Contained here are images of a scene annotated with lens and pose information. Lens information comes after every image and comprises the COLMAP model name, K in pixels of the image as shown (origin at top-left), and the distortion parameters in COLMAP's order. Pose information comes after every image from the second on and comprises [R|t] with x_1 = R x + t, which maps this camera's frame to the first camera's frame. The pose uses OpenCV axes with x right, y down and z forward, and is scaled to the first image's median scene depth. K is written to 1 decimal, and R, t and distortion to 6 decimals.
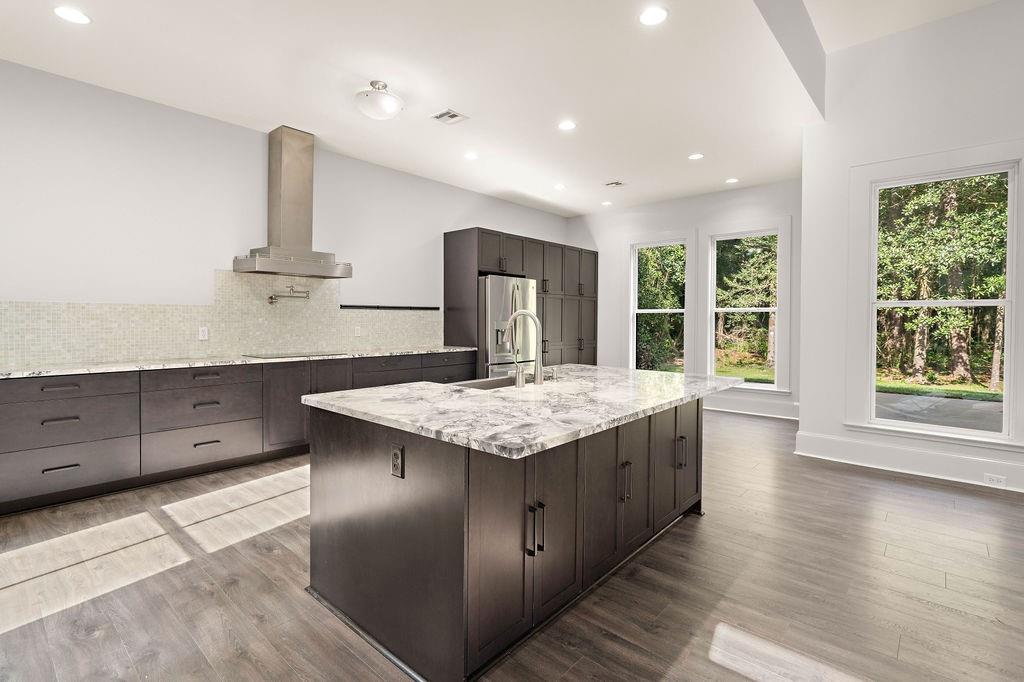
lens RADIAL K [[486.0, 0, 510.8], [0, 486.0, 318.9], [0, 0, 1]] dist [0.000892, 0.000007]
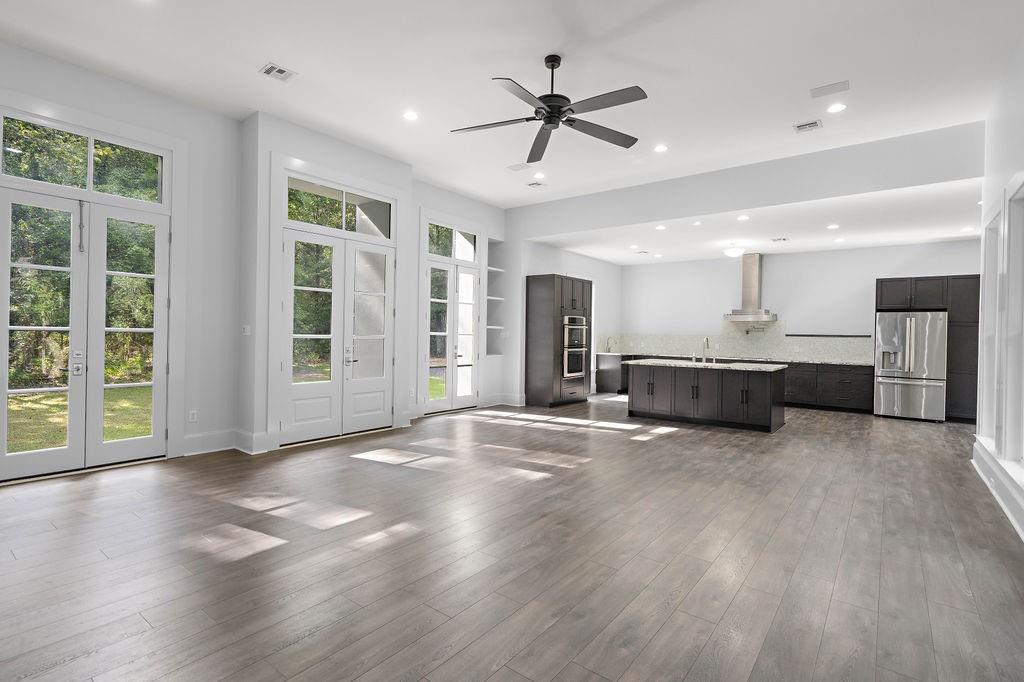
lens RADIAL K [[481.2, 0, 513.9], [0, 481.2, 334.8], [0, 0, 1]] dist [0.001576, 0.000844]
pose [[0.064406, -0.002910, -0.997920, 1.191862], [-0.021890, 0.999751, -0.004328, 0.002379], [0.997684, 0.022123, 0.064326, -0.134648]]
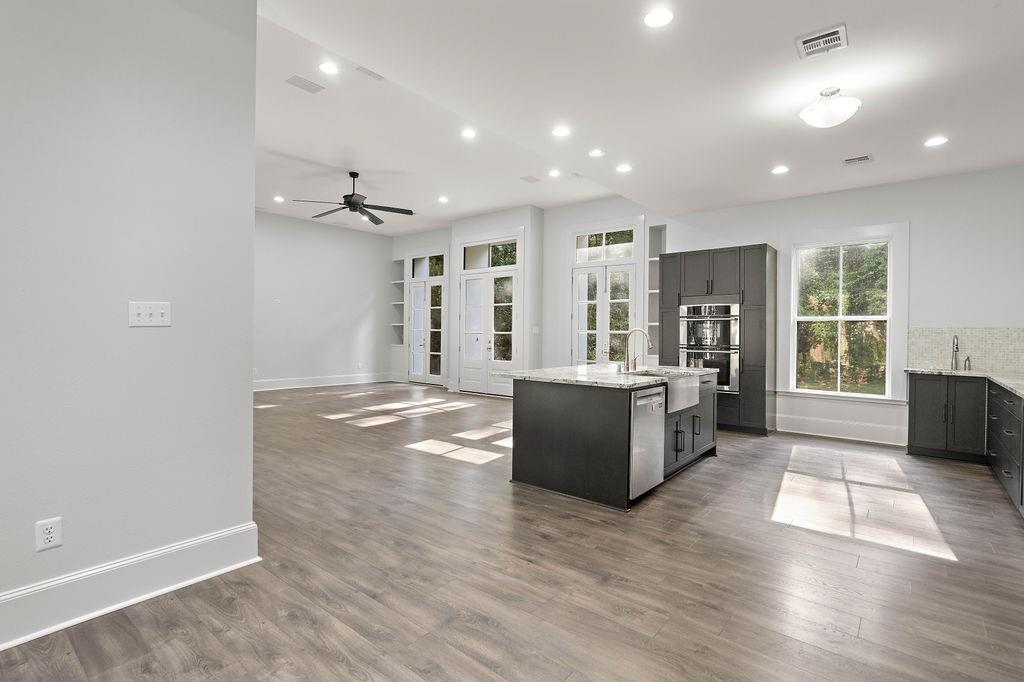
lens RADIAL K [[481.2, 0, 513.9], [0, 481.2, 334.8], [0, 0, 1]] dist [0.001576, 0.000844]
pose [[-0.998858, -0.015307, -0.045264, 0.223004], [-0.015890, 0.999795, 0.012562, -0.005021], [0.045062, 0.013267, -0.998896, 1.121555]]
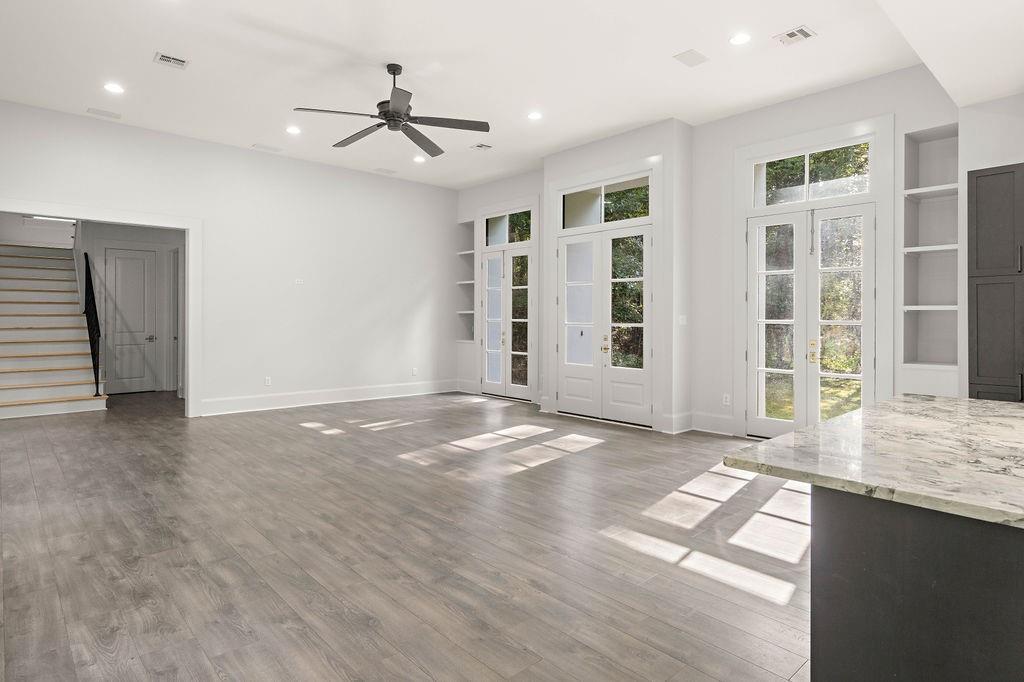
lens RADIAL K [[560.9, 0, 522.4], [0, 560.9, 317.1], [0, 0, 1]] dist [0.006909, 0.000735]
pose [[-0.995732, -0.007605, 0.091977, 0.295878], [-0.007198, 0.999963, 0.004750, -0.010019], [-0.092010, 0.004067, -0.995750, 0.744300]]
